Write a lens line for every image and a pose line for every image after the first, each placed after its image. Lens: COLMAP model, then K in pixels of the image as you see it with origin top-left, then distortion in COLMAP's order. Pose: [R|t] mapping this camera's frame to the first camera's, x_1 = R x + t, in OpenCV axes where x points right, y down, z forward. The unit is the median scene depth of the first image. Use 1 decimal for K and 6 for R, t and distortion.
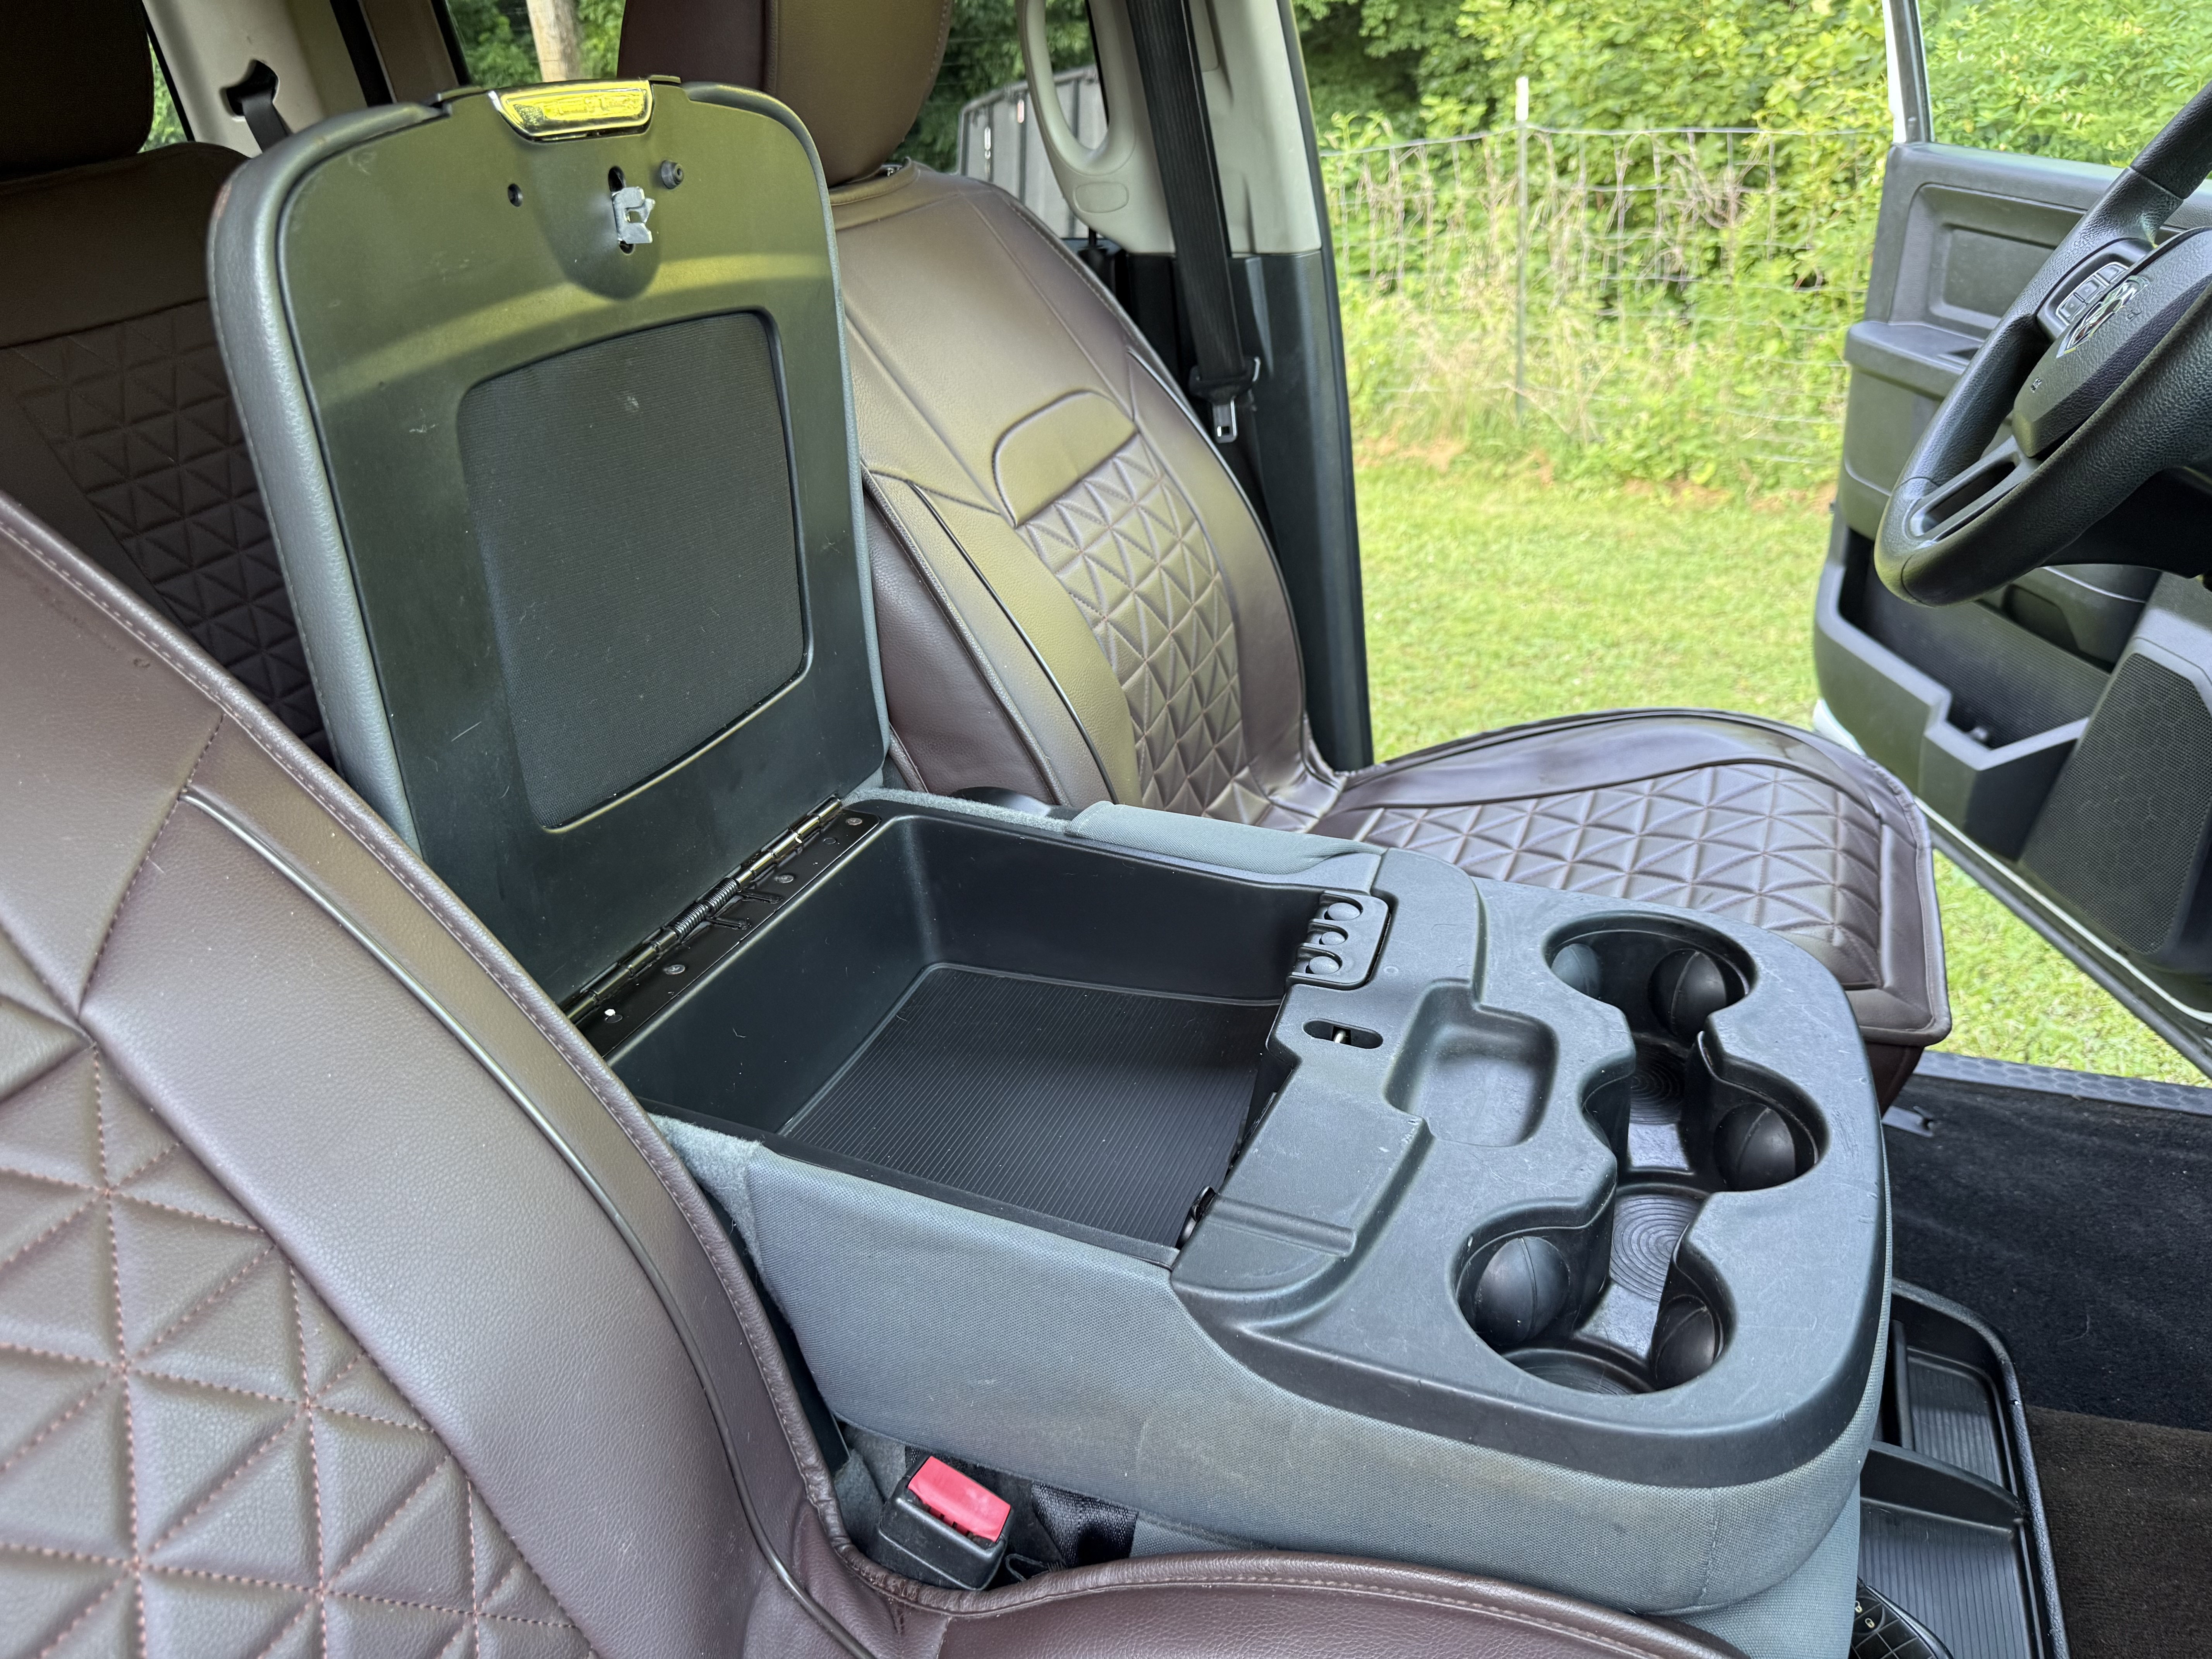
lens RADIAL K [[1558.2, 0, 1105.6], [0, 1558.2, 900.8], [0, 0, 1]] dist [0.036488, -0.066206]
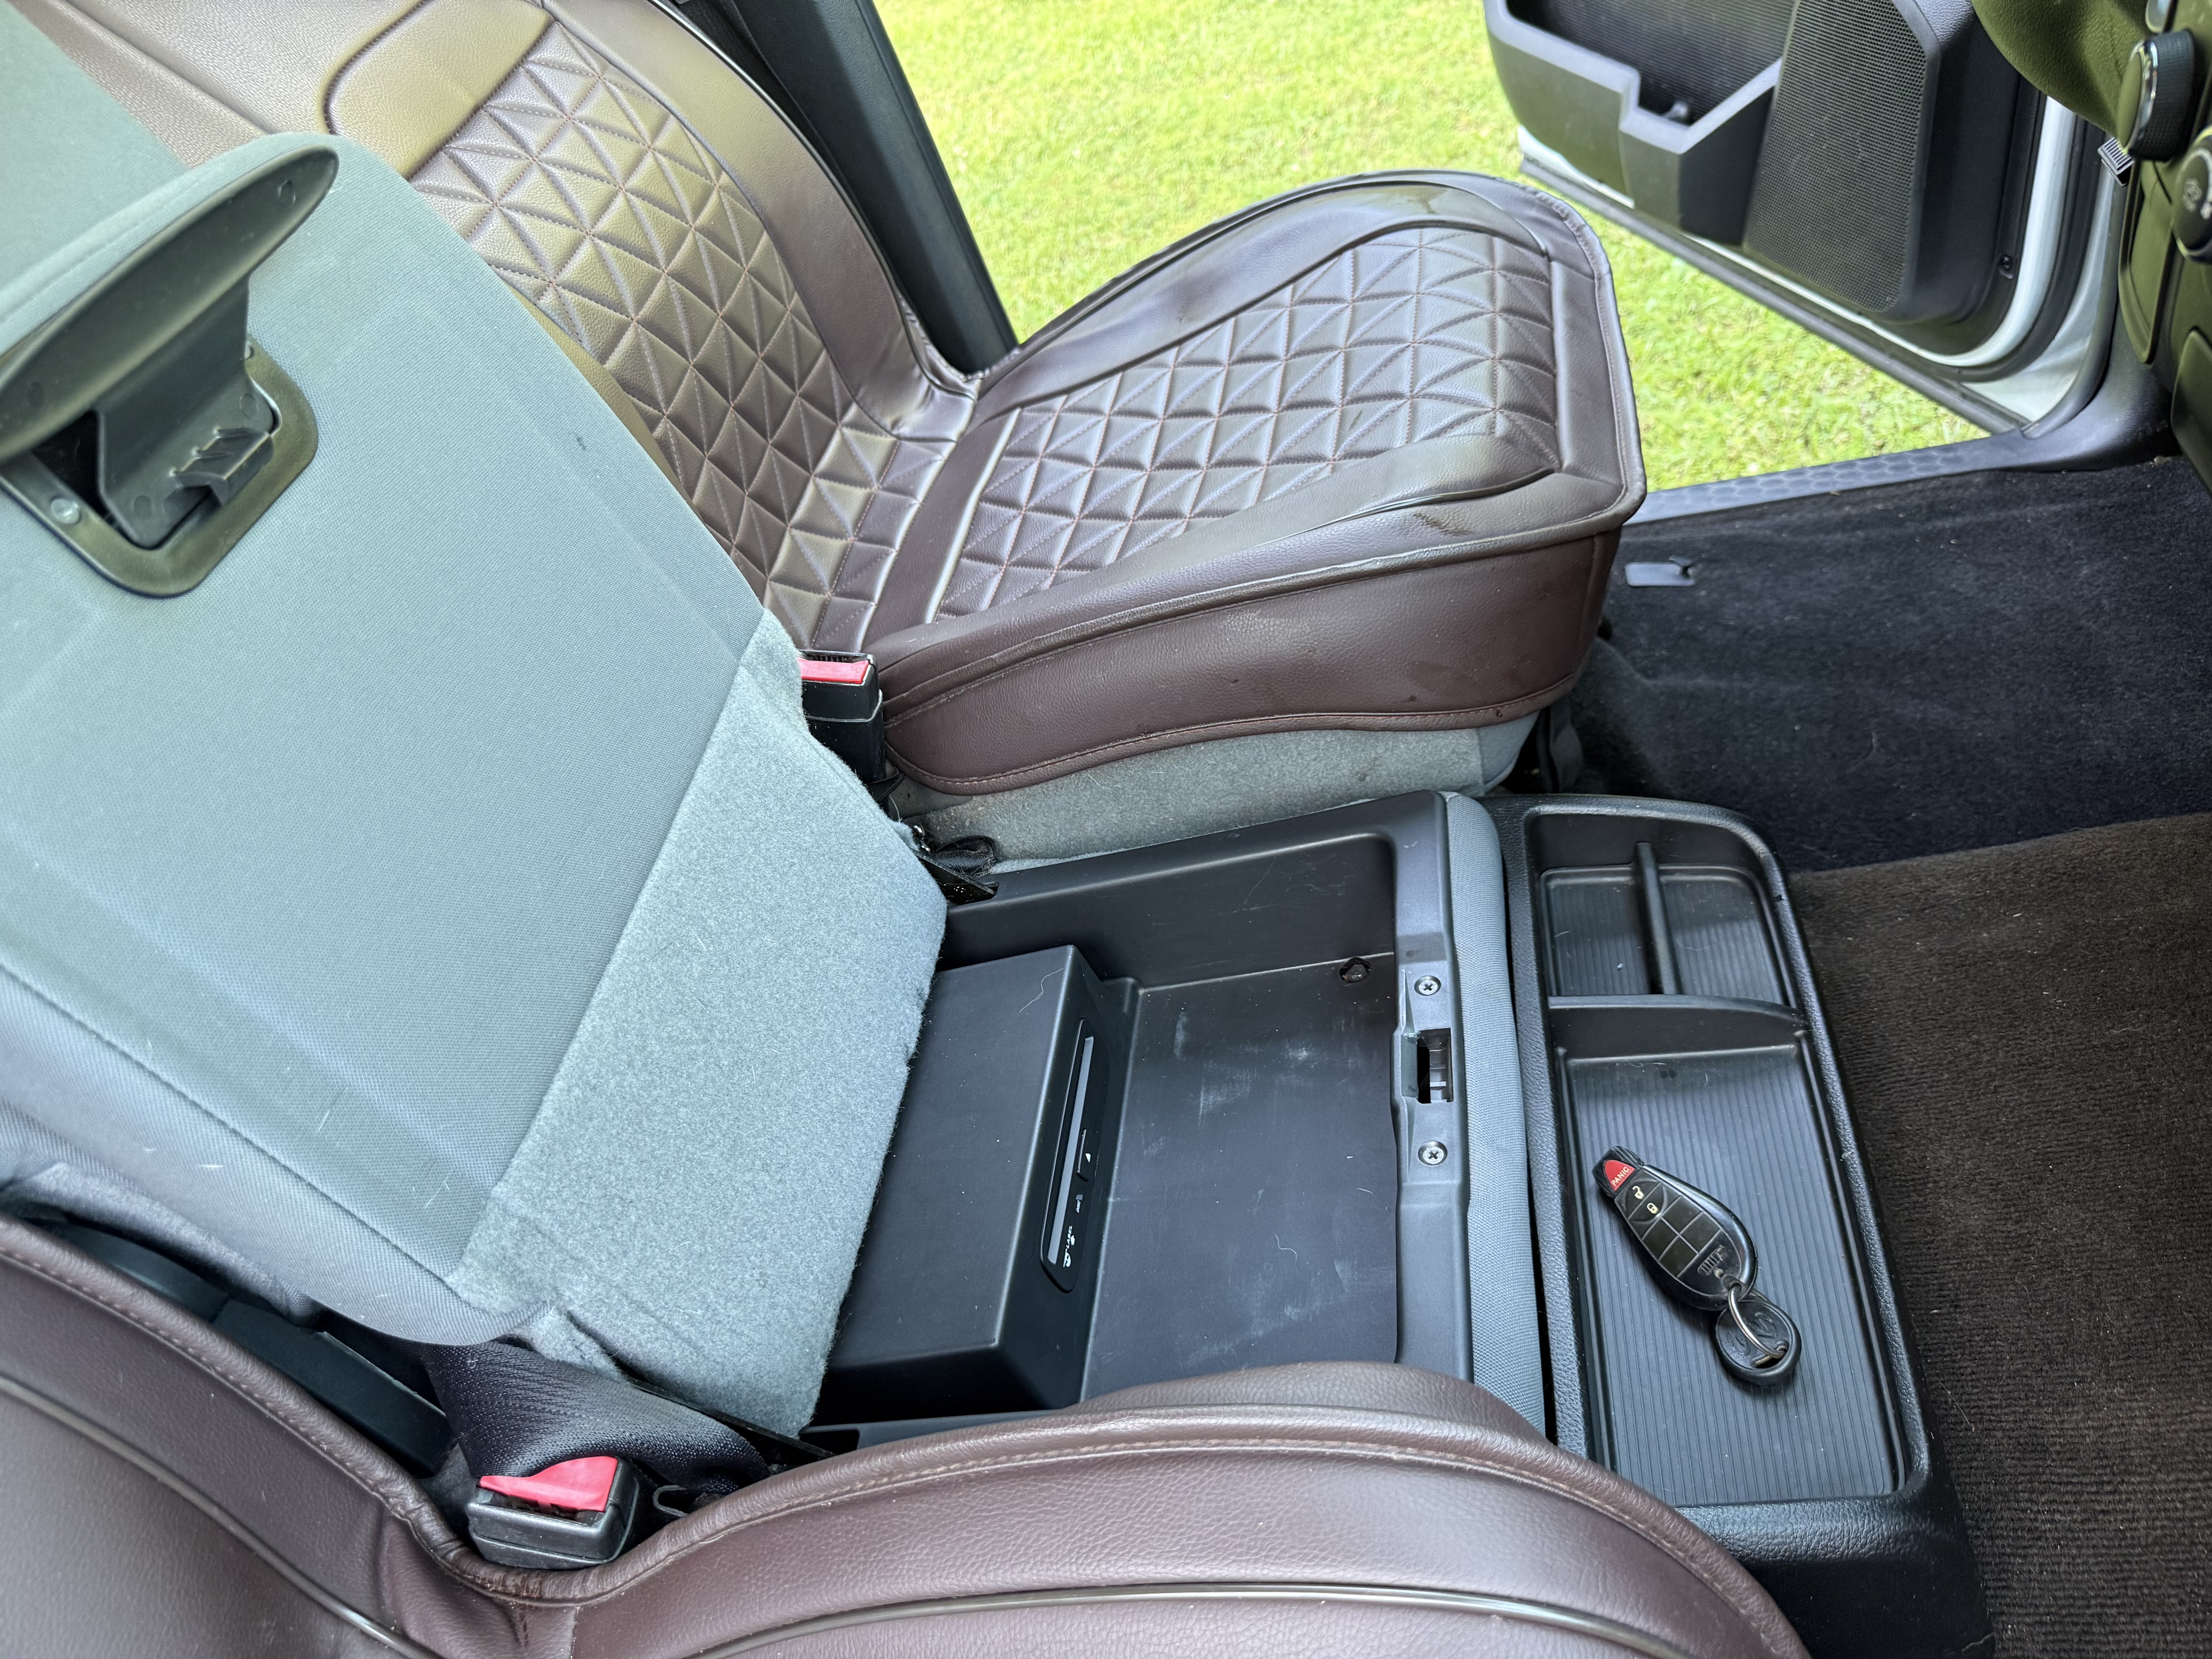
lens RADIAL K [[1558.2, 0, 1105.6], [0, 1558.2, 900.8], [0, 0, 1]] dist [0.036488, -0.066206]
pose [[0.950882, -0.306546, 0.043043, 0.081615], [0.287015, 0.925171, 0.248355, -0.005539], [-0.115954, -0.223803, 0.967712, 0.081022]]
